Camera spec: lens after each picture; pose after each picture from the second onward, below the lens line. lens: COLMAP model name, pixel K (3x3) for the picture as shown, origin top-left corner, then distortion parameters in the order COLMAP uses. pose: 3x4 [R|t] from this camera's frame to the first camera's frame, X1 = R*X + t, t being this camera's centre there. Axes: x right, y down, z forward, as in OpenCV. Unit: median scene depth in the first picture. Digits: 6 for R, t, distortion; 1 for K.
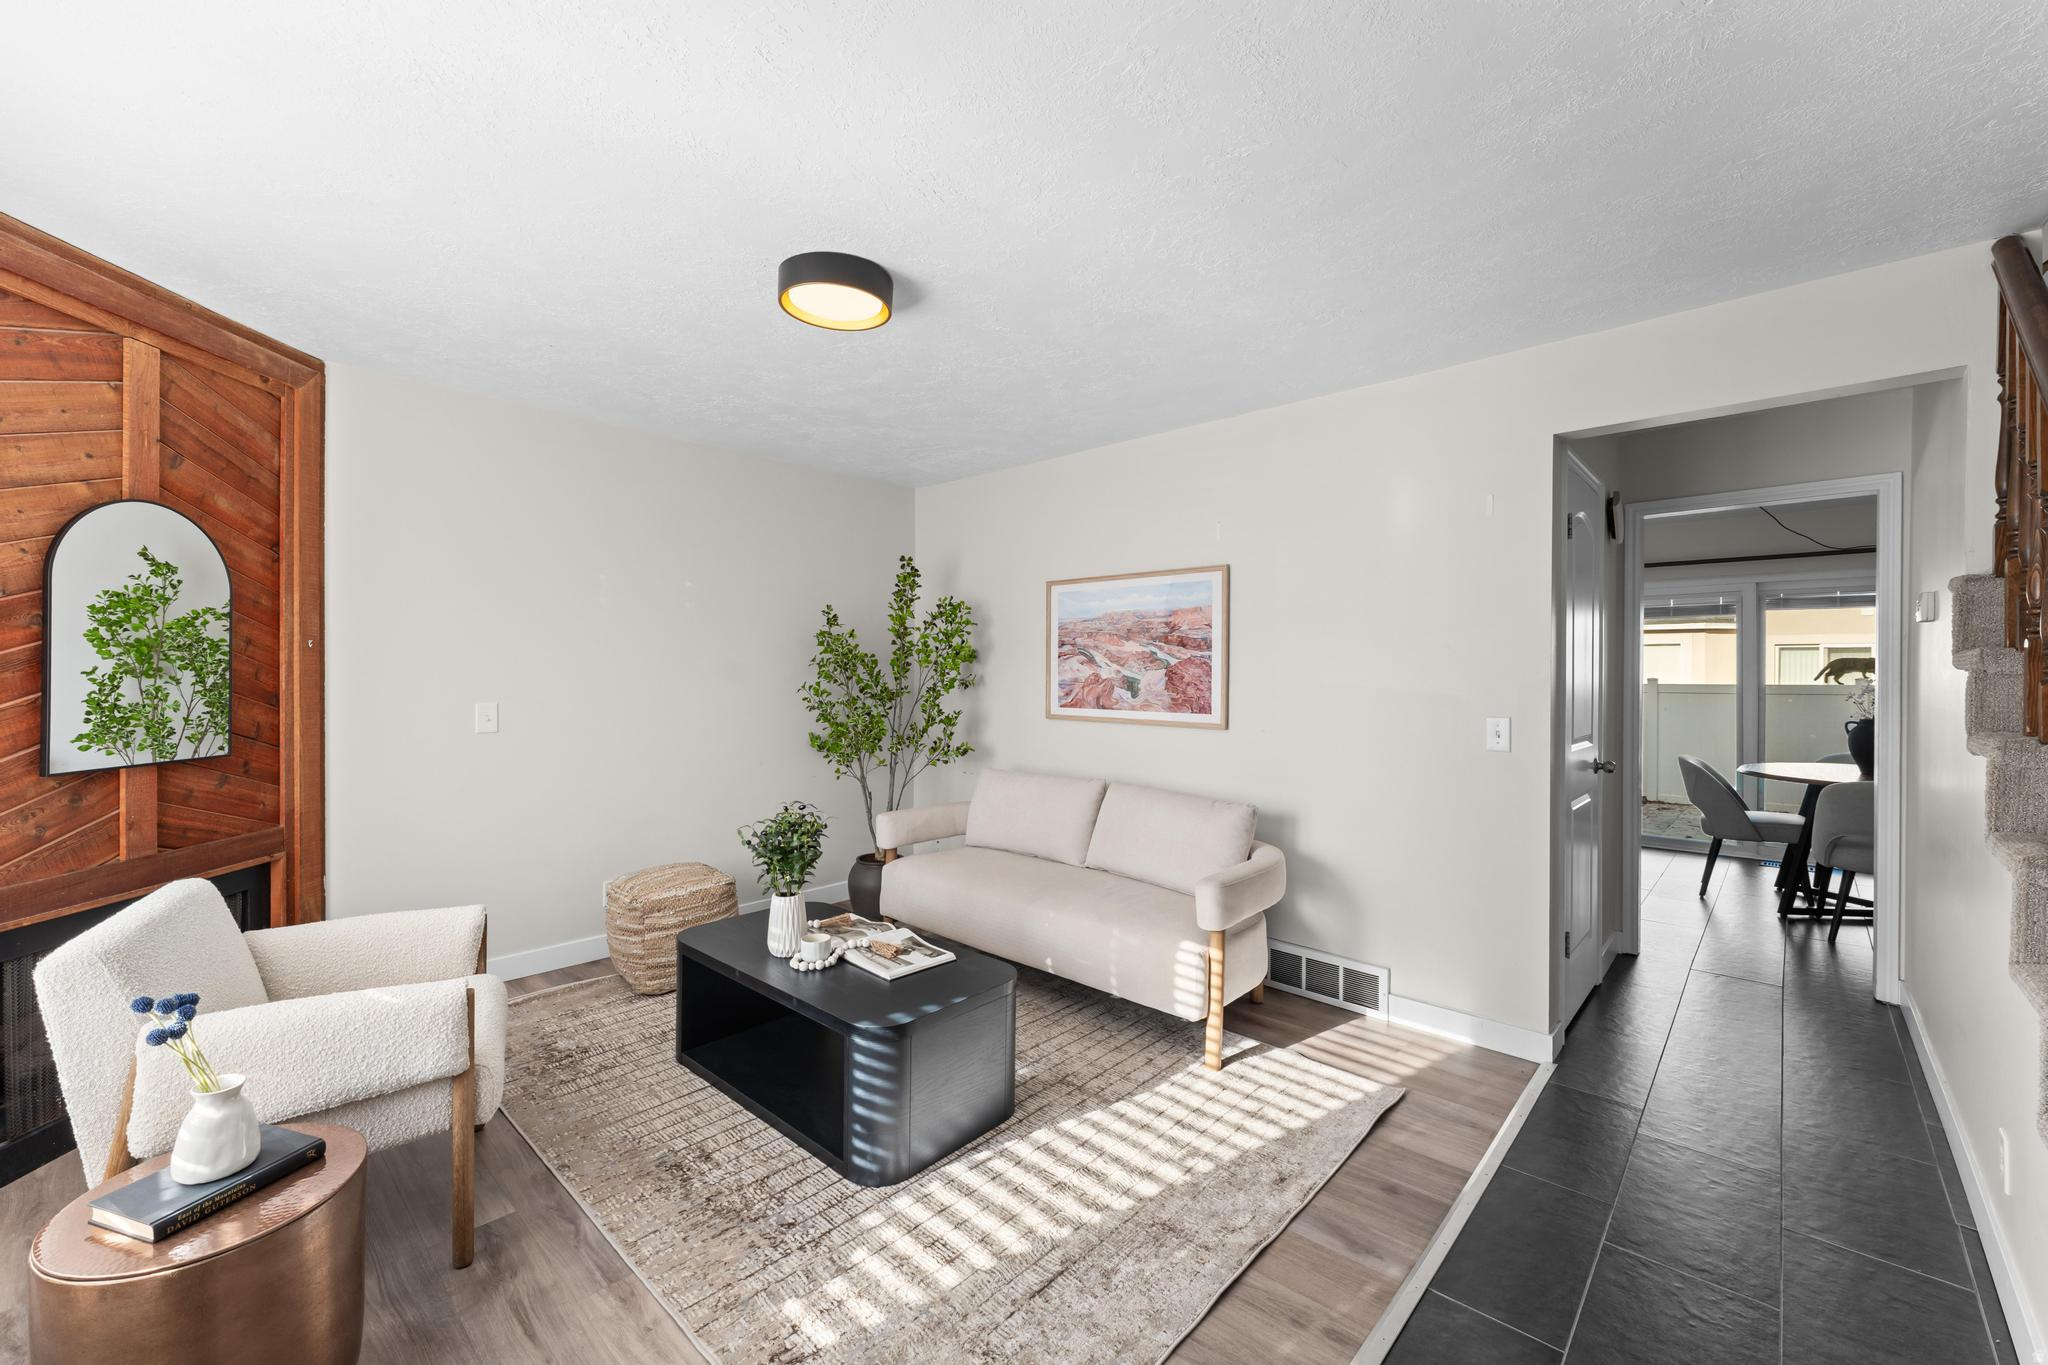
lens RADIAL K [[816.5, 0, 1012.7], [0, 816.5, 678.3], [0, 0, 1]] dist [-0.000392, -0.000271]
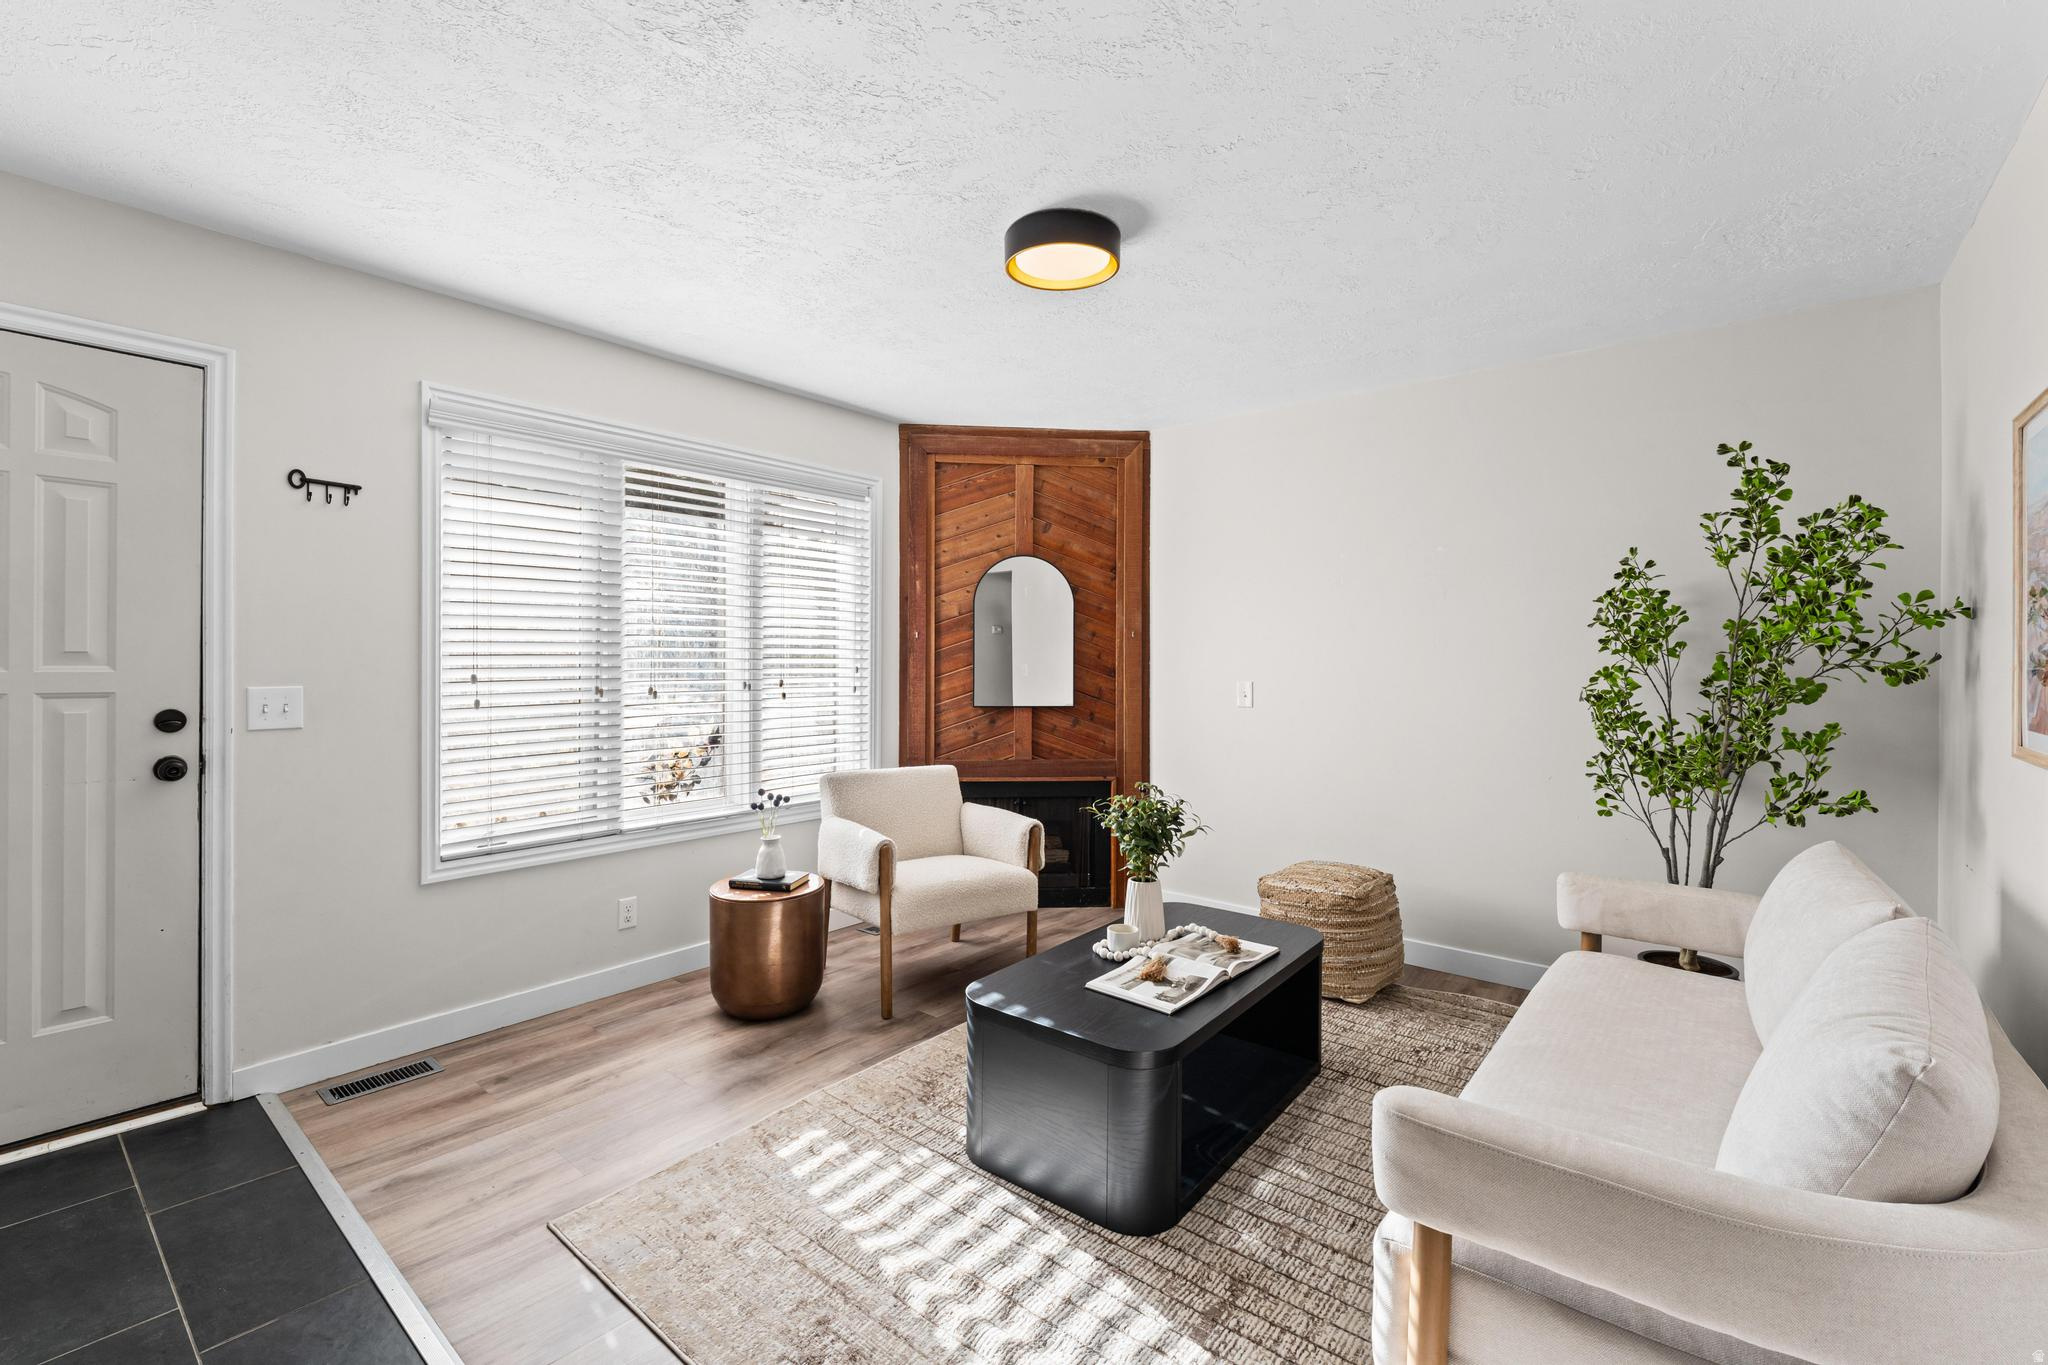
lens RADIAL K [[879.2, 0, 1023.9], [0, 879.2, 672.1], [0, 0, 1]] dist [-0.001424, 0.000036]
pose [[0.069945, 0.007616, -0.997522, 0.760316], [-0.012774, 0.999896, 0.006739, 0.018260], [0.997469, 0.012271, 0.070035, 0.817046]]
